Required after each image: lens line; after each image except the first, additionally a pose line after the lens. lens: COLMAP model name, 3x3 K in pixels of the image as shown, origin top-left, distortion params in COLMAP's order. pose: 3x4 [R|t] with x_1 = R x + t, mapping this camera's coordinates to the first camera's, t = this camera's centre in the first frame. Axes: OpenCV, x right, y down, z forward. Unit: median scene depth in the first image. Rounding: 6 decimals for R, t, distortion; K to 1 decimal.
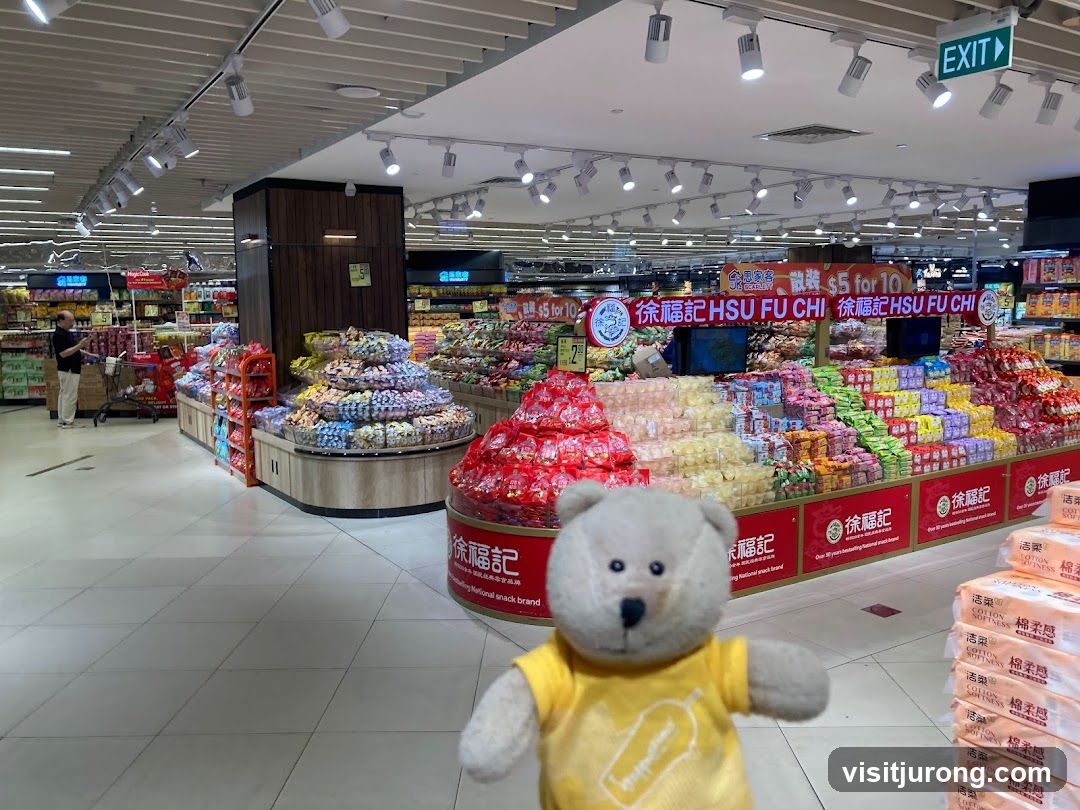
lens RADIAL K [[878.4, 0, 539.3], [0, 878.4, 402.9], [0, 0, 1]] dist [0.030381, -0.003417]
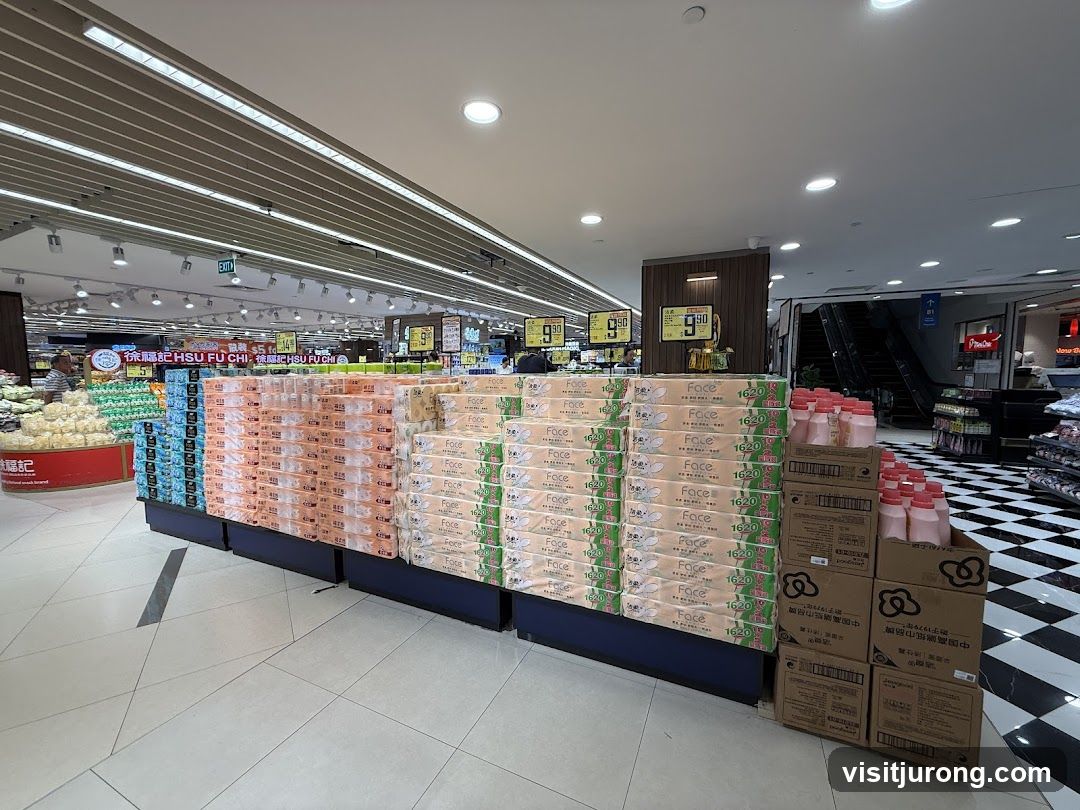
lens RADIAL K [[440.8, 0, 541.0], [0, 440.8, 409.6], [0, 0, 1]] dist [-0.000116, -0.000037]
pose [[0.842343, -0.041306, 0.537357, 0.364928], [0.056684, 0.998319, -0.012117, 0.100368], [-0.535953, 0.040666, 0.843268, -0.493009]]
